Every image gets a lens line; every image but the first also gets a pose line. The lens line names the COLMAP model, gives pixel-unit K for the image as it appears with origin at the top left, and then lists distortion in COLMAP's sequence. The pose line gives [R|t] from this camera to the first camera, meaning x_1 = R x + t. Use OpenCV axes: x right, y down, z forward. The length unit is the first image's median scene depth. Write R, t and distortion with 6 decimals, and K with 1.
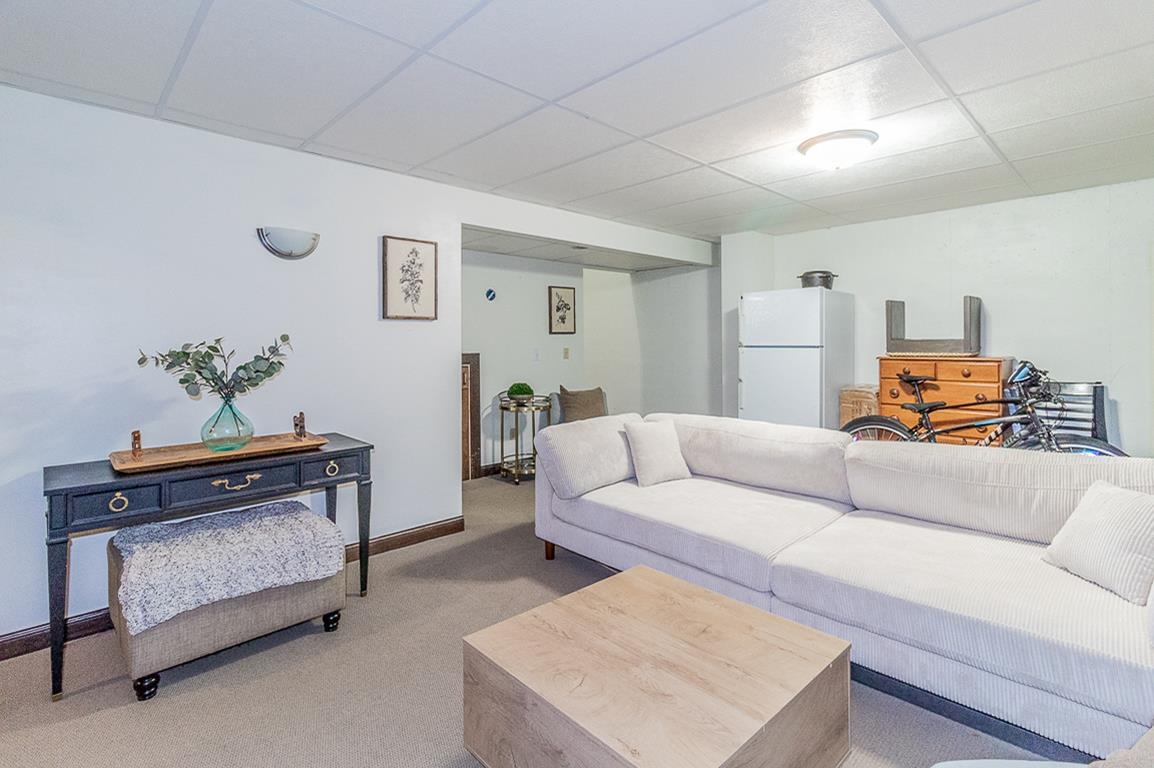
lens RADIAL K [[544.6, 0, 584.6], [0, 544.6, 340.0], [0, 0, 1]] dist [-0.000948, -0.001449]
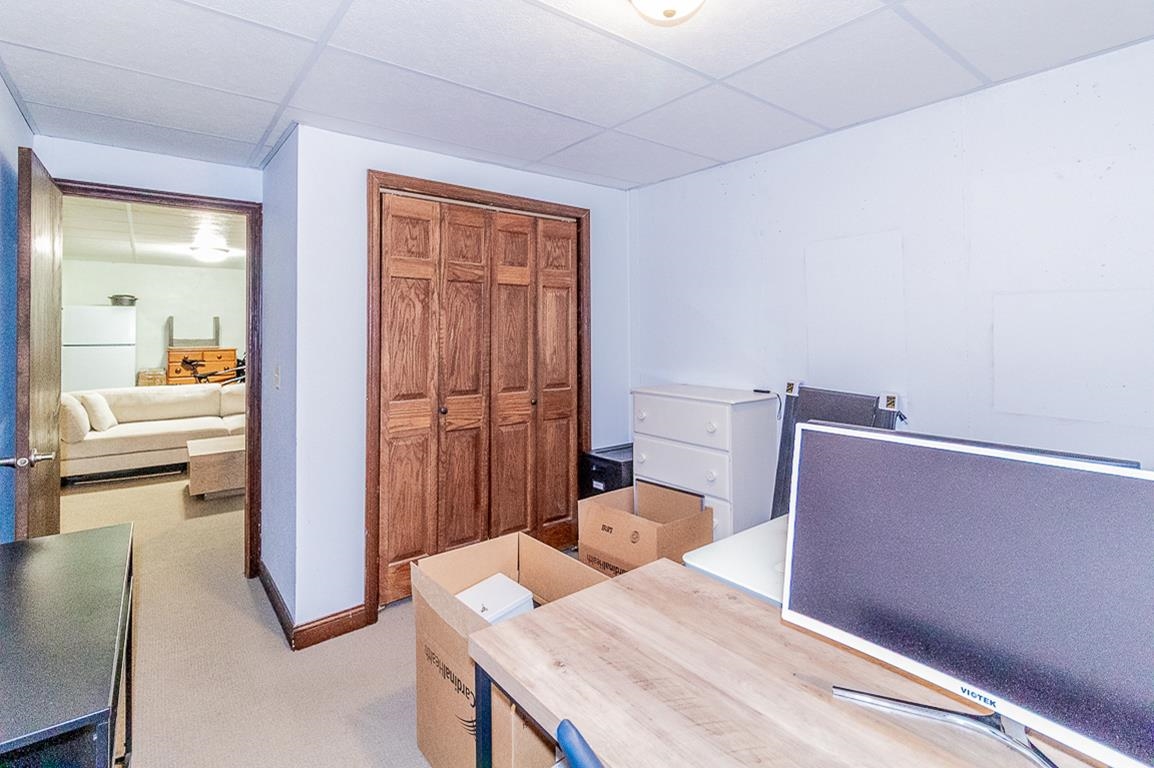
lens RADIAL K [[544.6, 0, 584.5], [0, 544.6, 317.5], [0, 0, 1]] dist [-0.000948, -0.001449]
pose [[0.085511, 0.029167, 0.995910, -1.029795], [-0.000472, 0.999572, -0.029234, -0.021166], [-0.996337, 0.002029, 0.085489, -0.432227]]
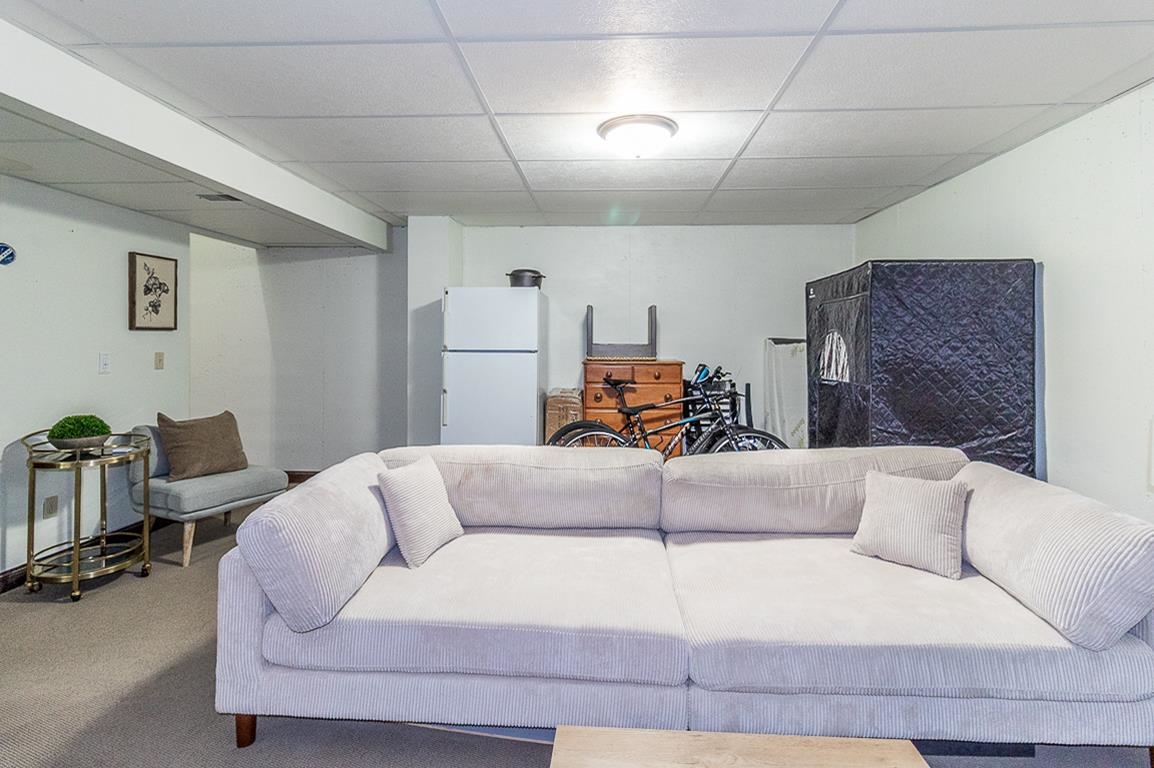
lens RADIAL K [[544.6, 0, 578.0], [0, 544.6, 332.7], [0, 0, 1]] dist [-0.000948, -0.001449]
pose [[0.730447, 0.021145, 0.682642, -0.150002], [-0.012307, 0.999766, -0.017800, -0.003886], [-0.682858, 0.004601, 0.730537, 0.275929]]
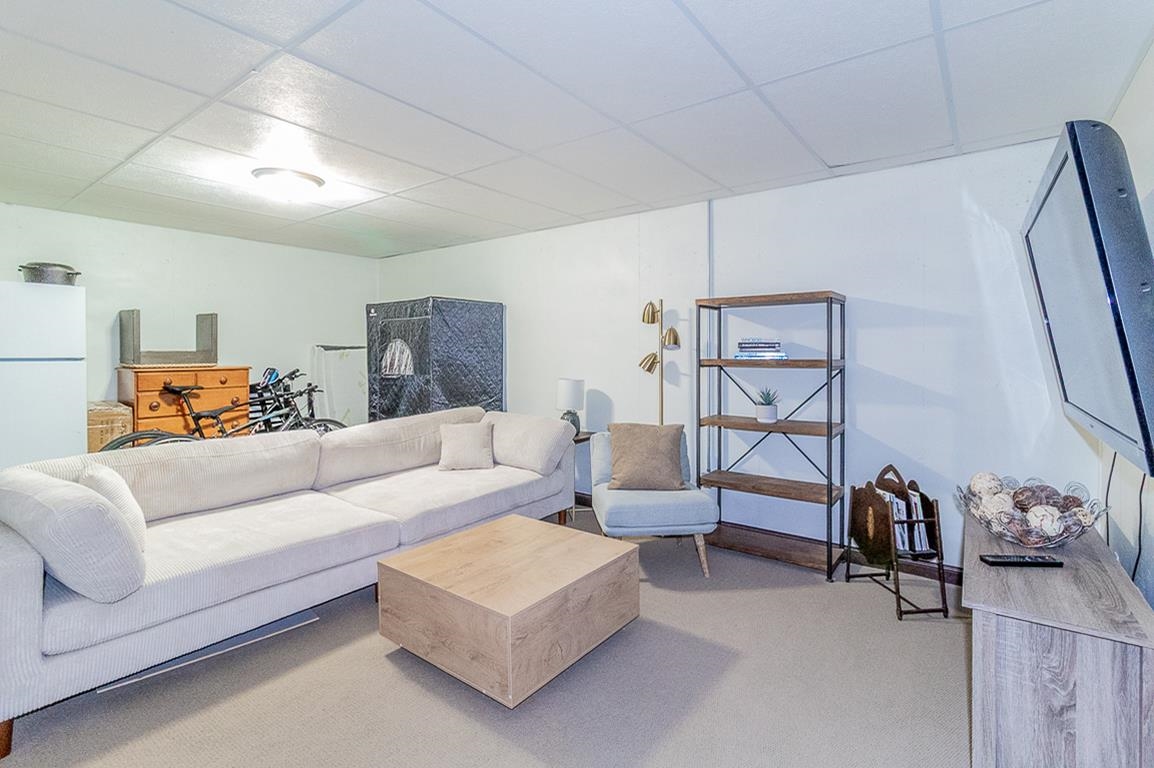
lens RADIAL K [[544.6, 0, 589.2], [0, 544.6, 352.9], [0, 0, 1]] dist [-0.000948, -0.001449]
pose [[-0.173676, 0.005957, 0.984785, -0.510869], [-0.003275, 0.999973, -0.006626, 0.006890], [-0.984797, -0.004376, -0.173652, 0.393175]]
